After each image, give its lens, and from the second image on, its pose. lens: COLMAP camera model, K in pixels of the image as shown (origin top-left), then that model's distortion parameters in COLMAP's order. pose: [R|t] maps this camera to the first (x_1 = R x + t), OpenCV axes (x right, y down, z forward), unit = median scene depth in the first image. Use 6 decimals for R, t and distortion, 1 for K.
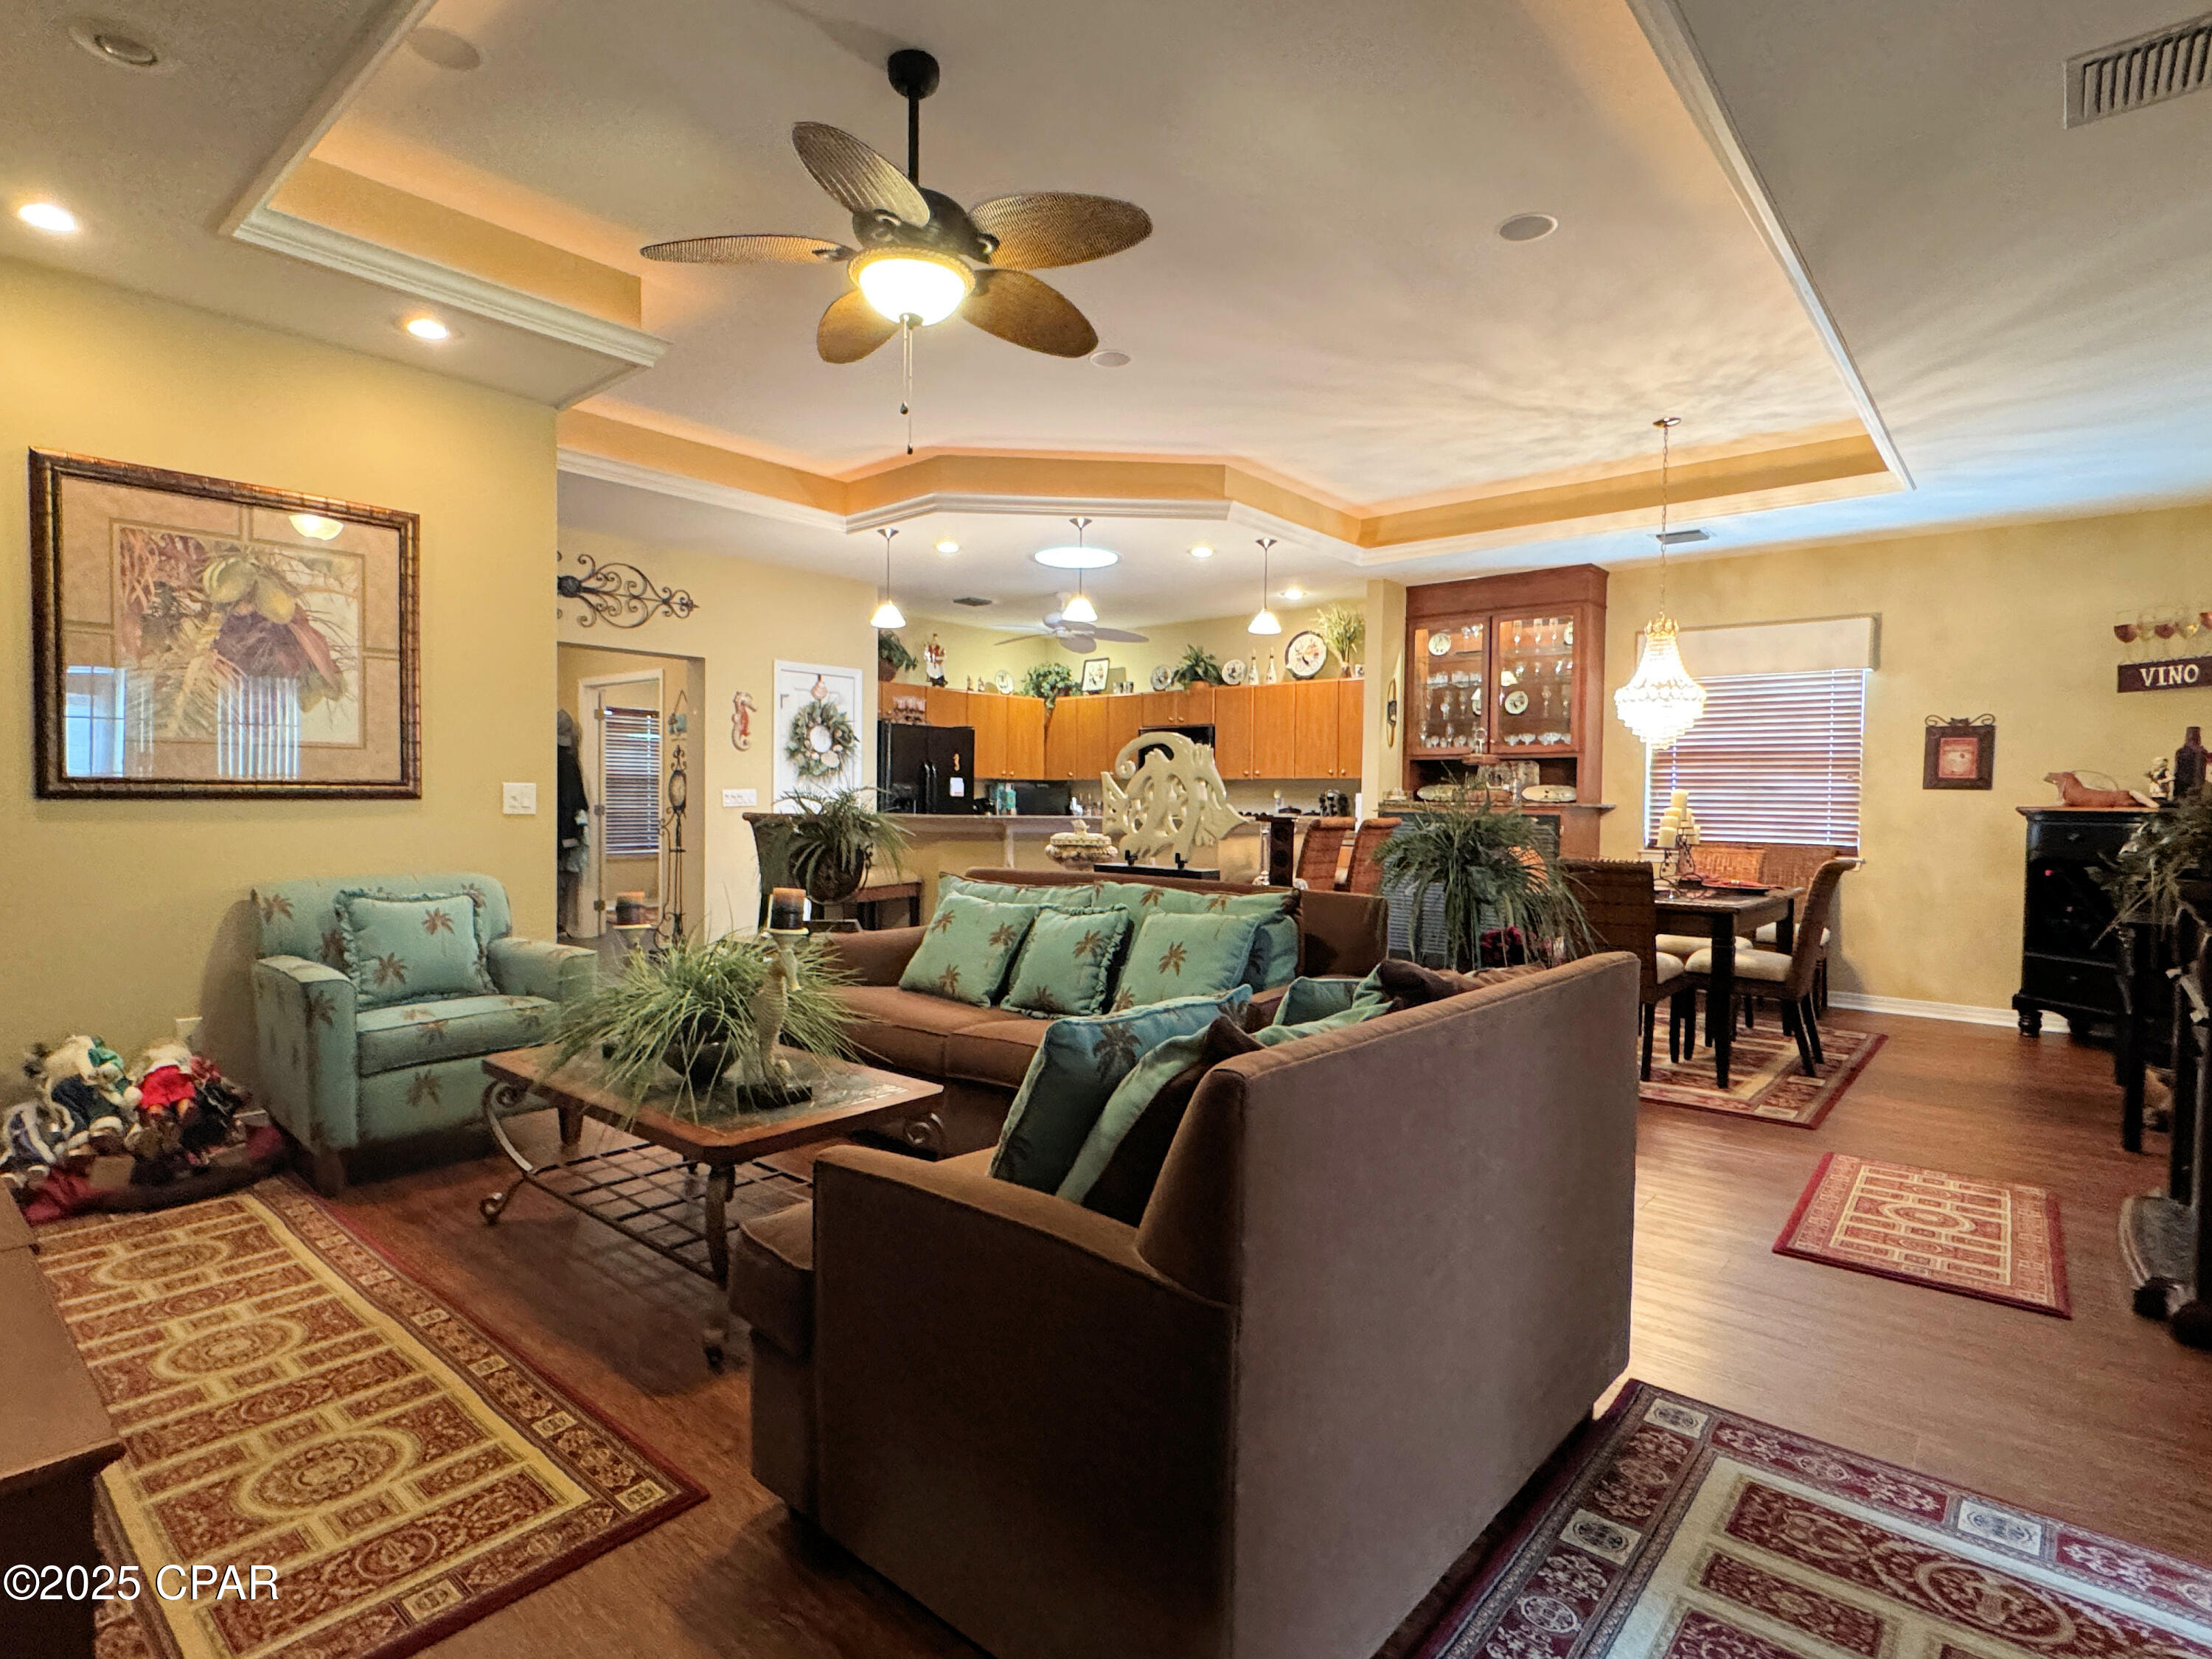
lens RADIAL K [[1127.9, 0, 1099.6], [0, 1127.9, 839.5], [0, 0, 1]] dist [-0.002153, 0.000452]
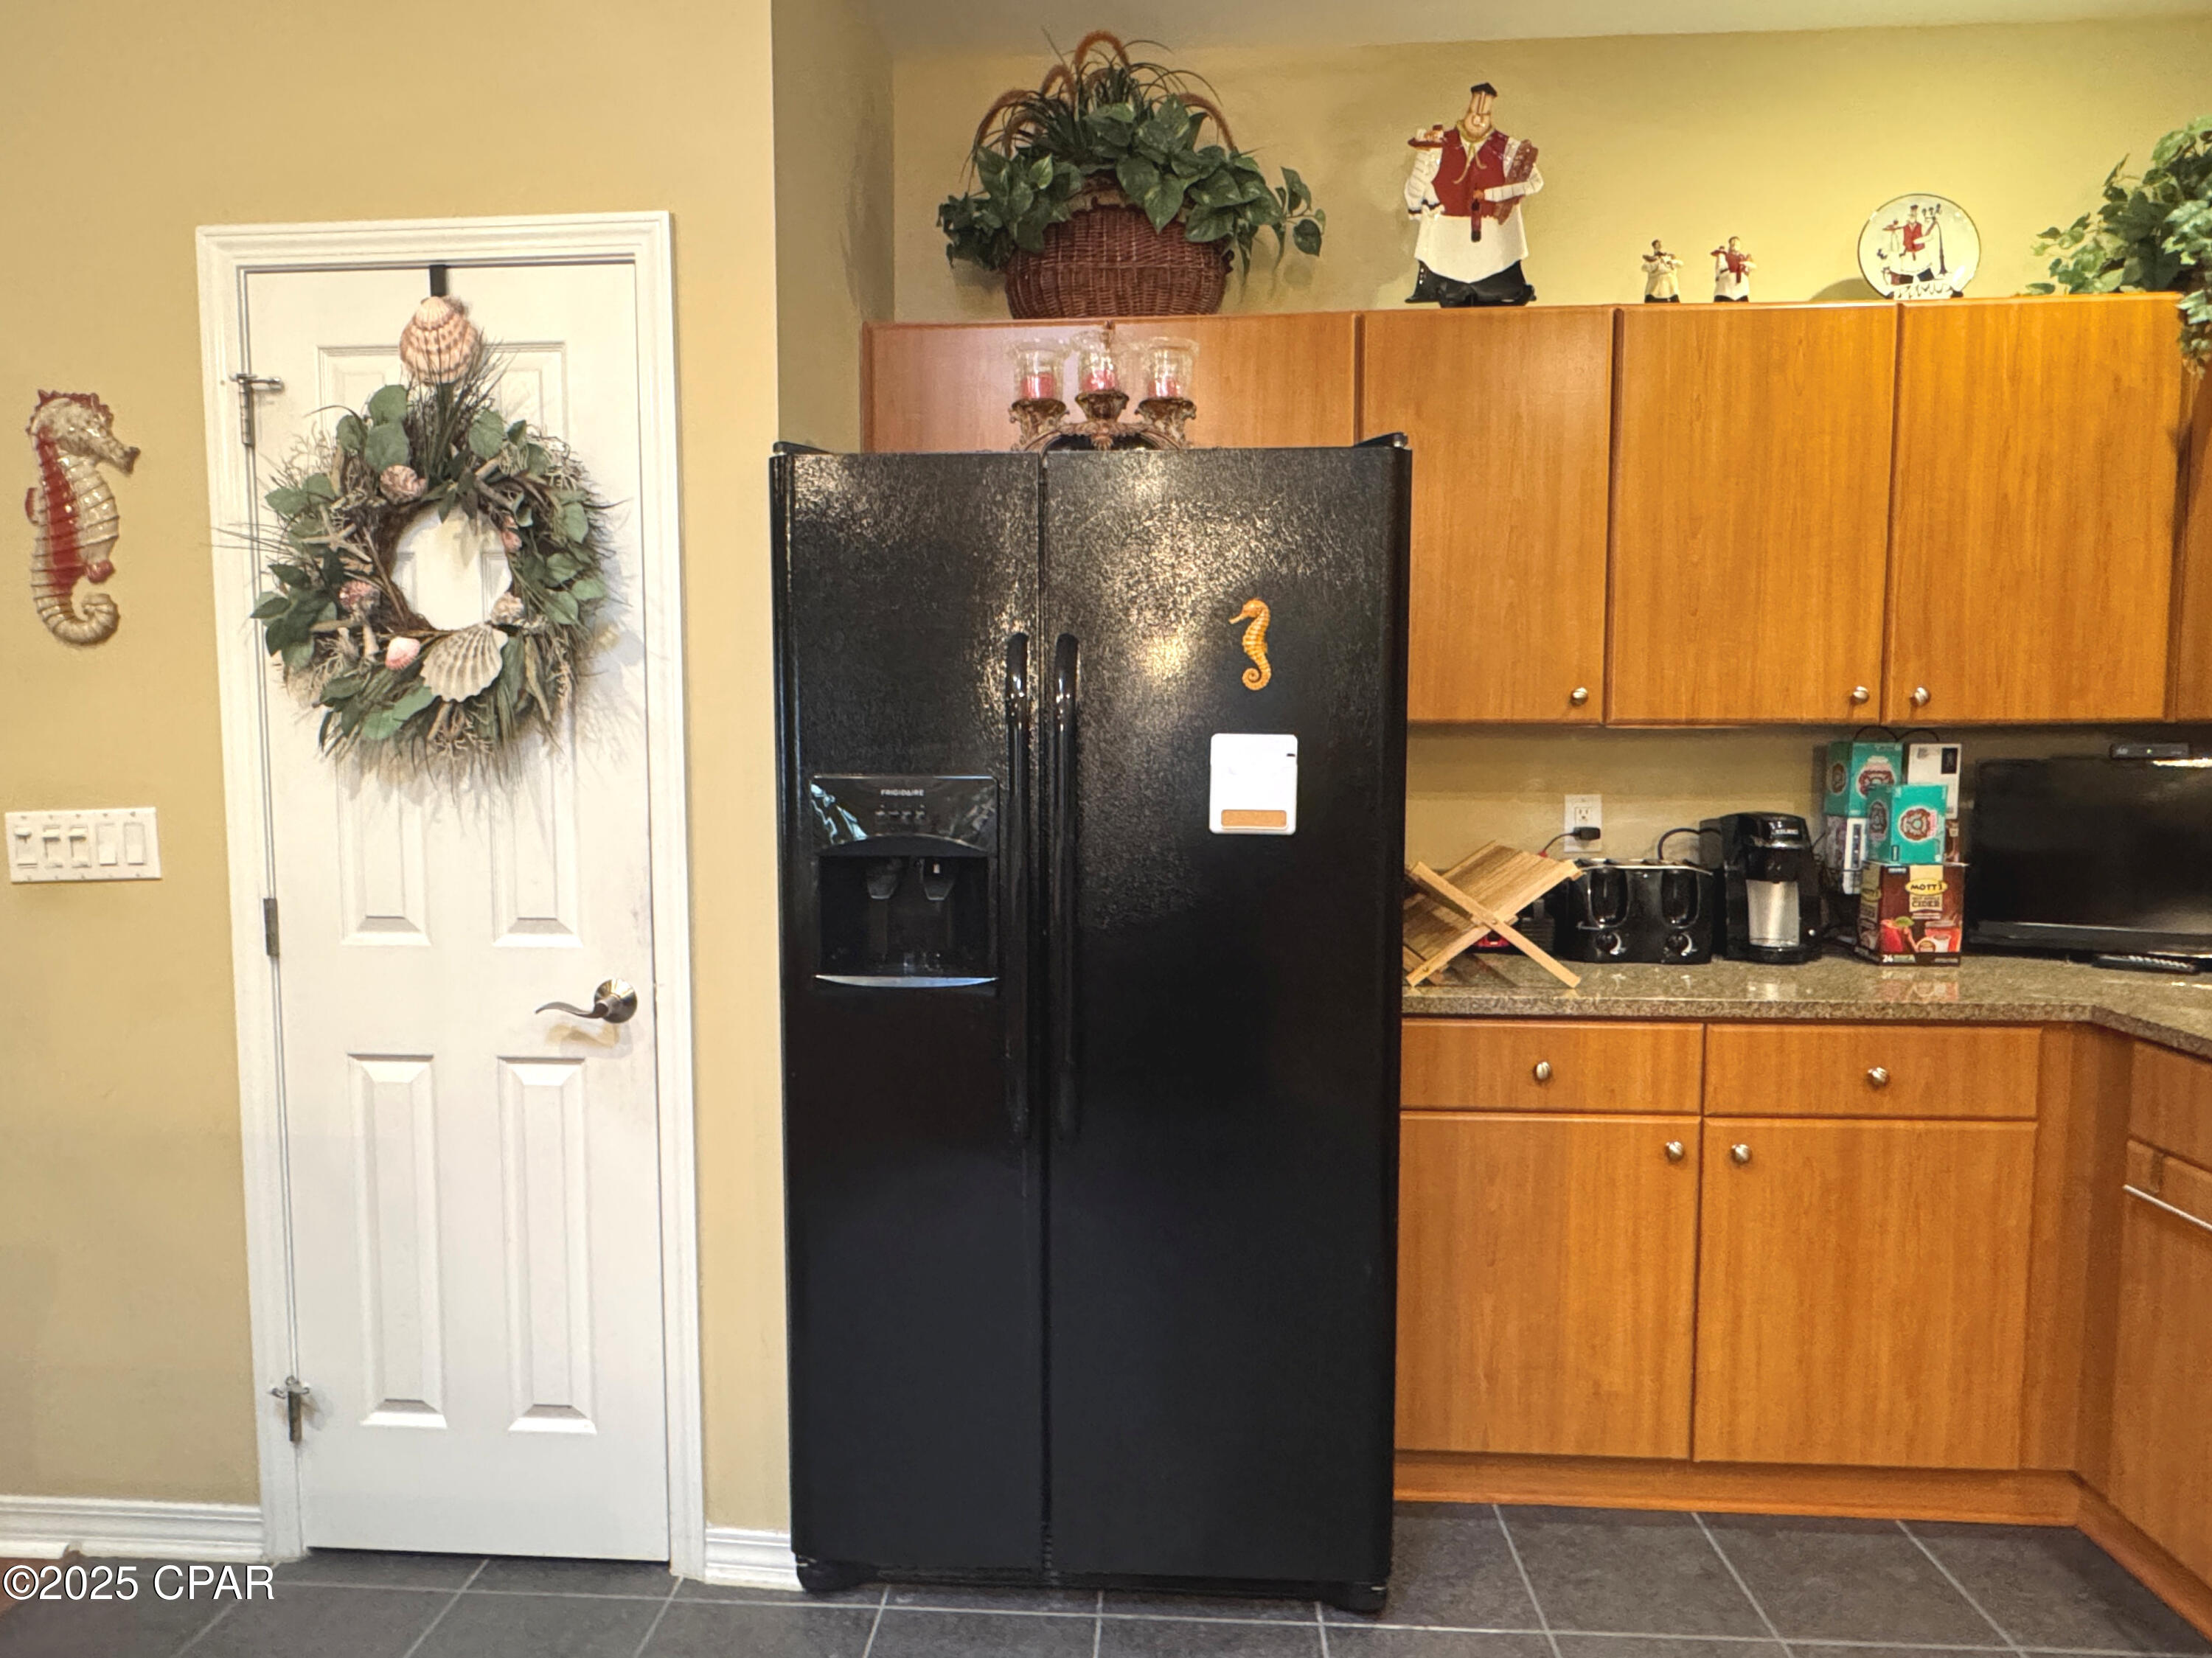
lens RADIAL K [[1296.2, 0, 1102.0], [0, 1296.2, 840.1], [0, 0, 1]] dist [-0.001950, -0.001970]
pose [[0.595354, 0.047043, -0.802085, 0.051241], [-0.019582, 0.998838, 0.044047, -0.094987], [0.803225, -0.010517, 0.595583, 1.775014]]
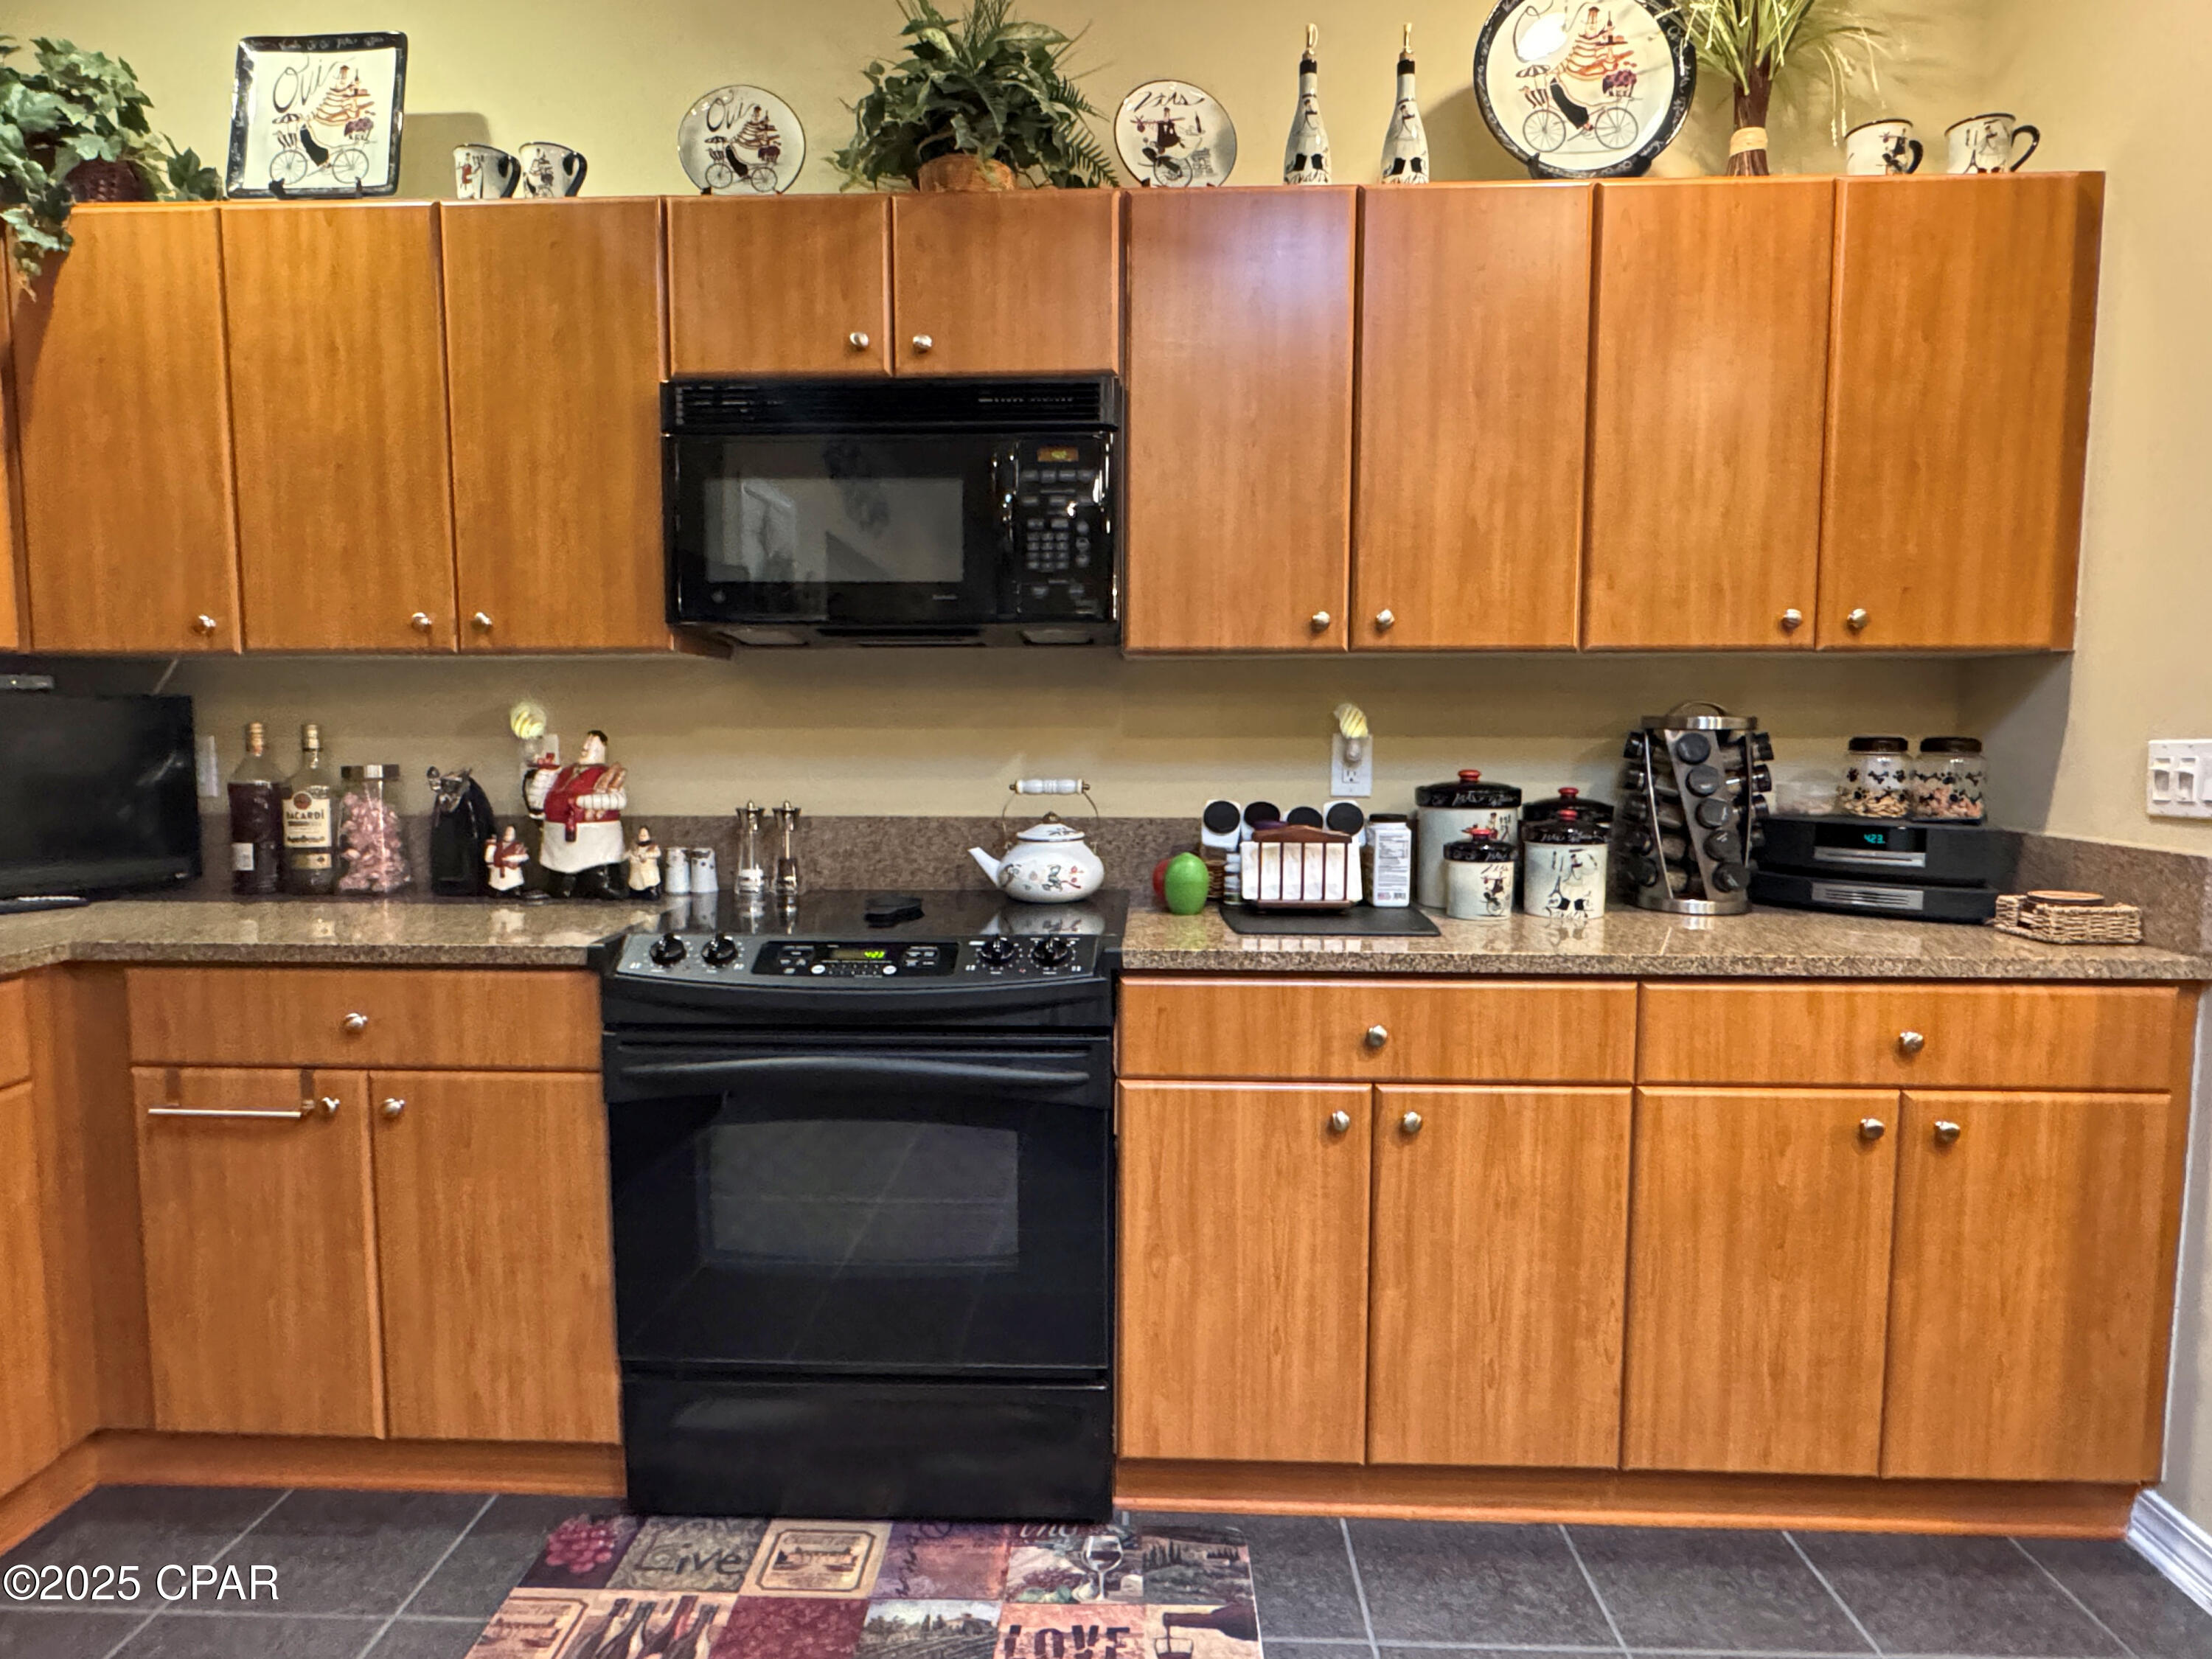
lens RADIAL K [[1296.3, 0, 1091.8], [0, 1296.3, 830.8], [0, 0, 1]] dist [-0.001950, -0.001970]
pose [[0.783607, -0.063099, 0.618044, -0.109164], [0.029218, 0.997471, 0.064791, -0.078473], [-0.620569, -0.032713, 0.783469, 1.774329]]
